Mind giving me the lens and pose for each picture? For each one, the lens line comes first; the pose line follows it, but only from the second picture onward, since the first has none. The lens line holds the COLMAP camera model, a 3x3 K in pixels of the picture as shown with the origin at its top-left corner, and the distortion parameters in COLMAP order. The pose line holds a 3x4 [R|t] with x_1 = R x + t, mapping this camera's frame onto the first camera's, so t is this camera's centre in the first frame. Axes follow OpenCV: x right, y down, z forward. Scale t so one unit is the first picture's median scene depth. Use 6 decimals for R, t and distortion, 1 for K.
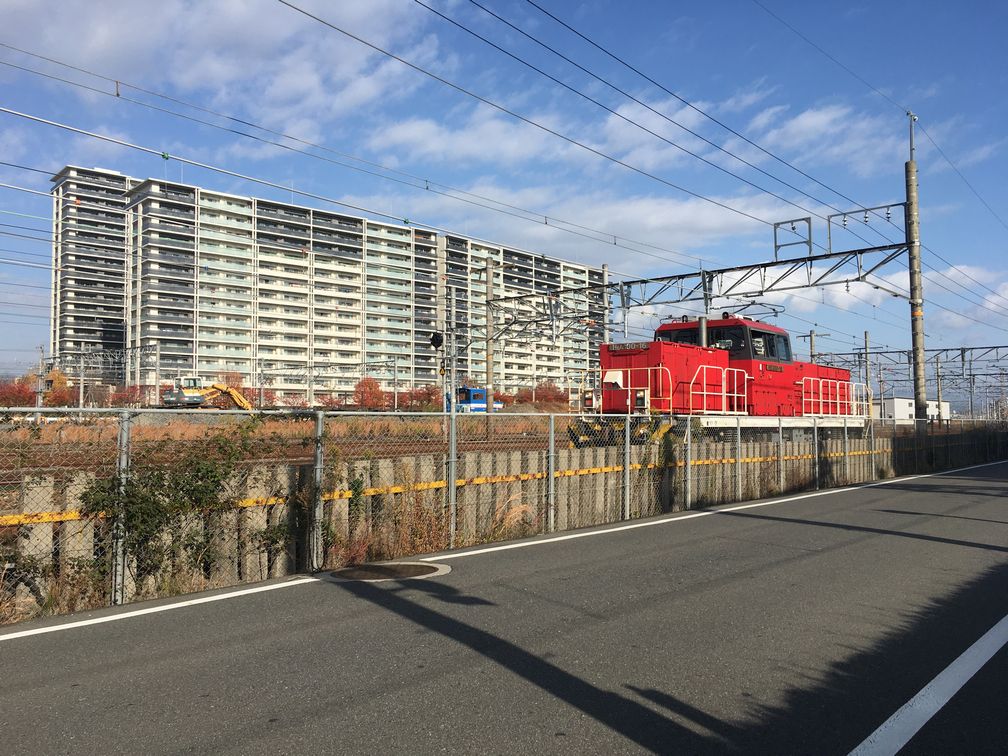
lens RADIAL K [[875.3, 0, 502.8], [0, 875.3, 377.2], [0, 0, 1]] dist [0.037760, -0.030274]
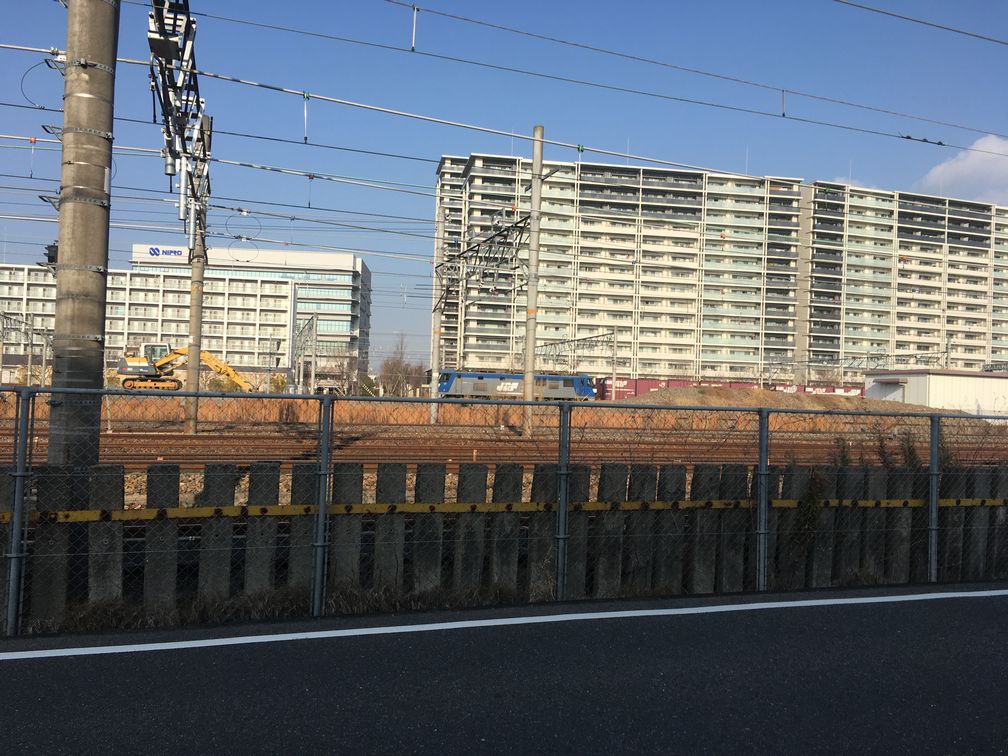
lens RADIAL K [[875.3, 0, 515.1], [0, 875.3, 397.6], [0, 0, 1]] dist [0.037760, -0.030274]
pose [[0.853389, 0.020363, -0.520877, 0.132246], [-0.002878, 0.999406, 0.034355, 0.007860], [0.521267, -0.027819, 0.852940, 0.176522]]
